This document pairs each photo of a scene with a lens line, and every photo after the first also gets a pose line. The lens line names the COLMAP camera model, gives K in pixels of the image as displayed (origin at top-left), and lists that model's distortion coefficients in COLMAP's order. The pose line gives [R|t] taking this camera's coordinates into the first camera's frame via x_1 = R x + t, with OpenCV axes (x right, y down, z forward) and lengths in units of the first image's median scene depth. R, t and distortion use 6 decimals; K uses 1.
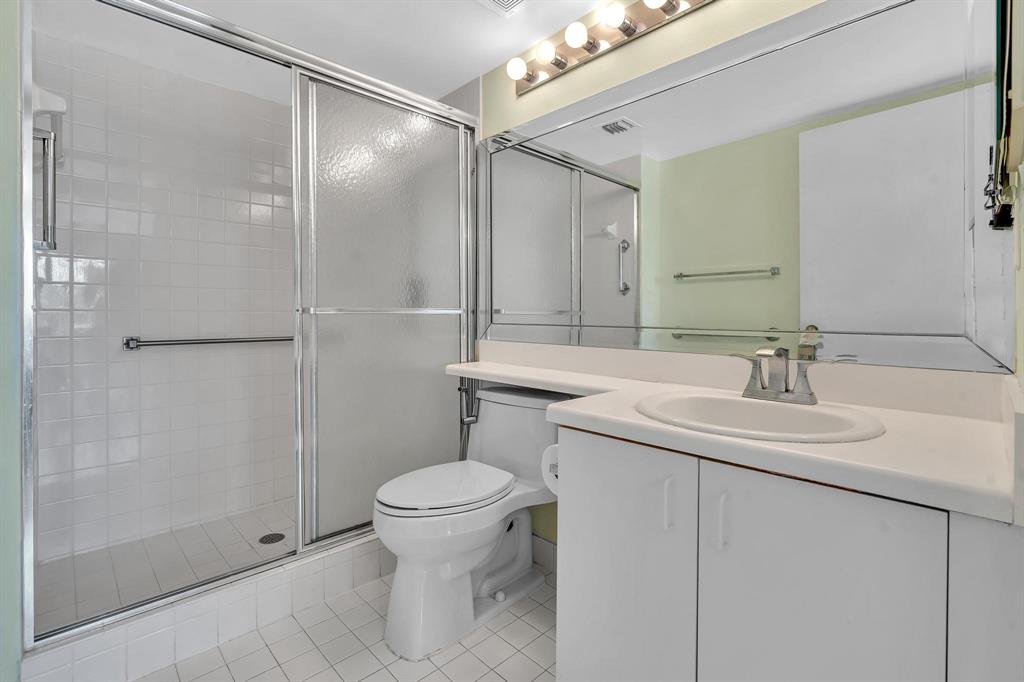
lens RADIAL K [[468.5, 0, 511.9], [0, 468.5, 318.1], [0, 0, 1]] dist [-0.000625, 0.000259]
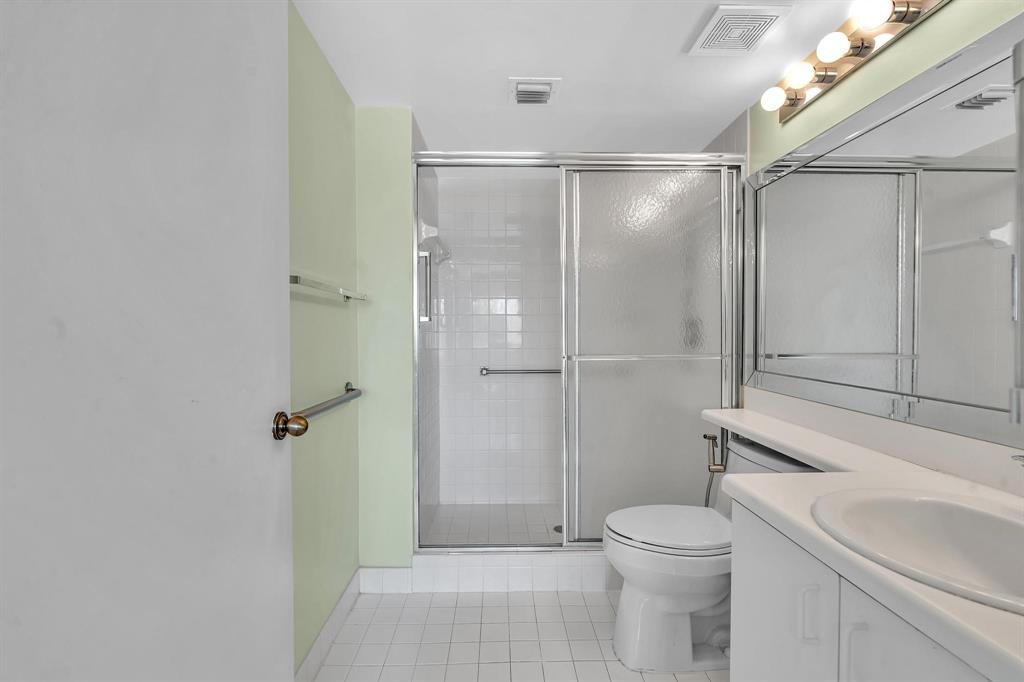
lens RADIAL K [[460.7, 0, 509.6], [0, 460.7, 336.7], [0, 0, 1]] dist [-0.003159, 0.000898]
pose [[0.737243, 0.006351, -0.675598, 0.235030], [0.000564, 0.999950, 0.010015, -0.070916], [0.675627, -0.007764, 0.737202, -0.022716]]
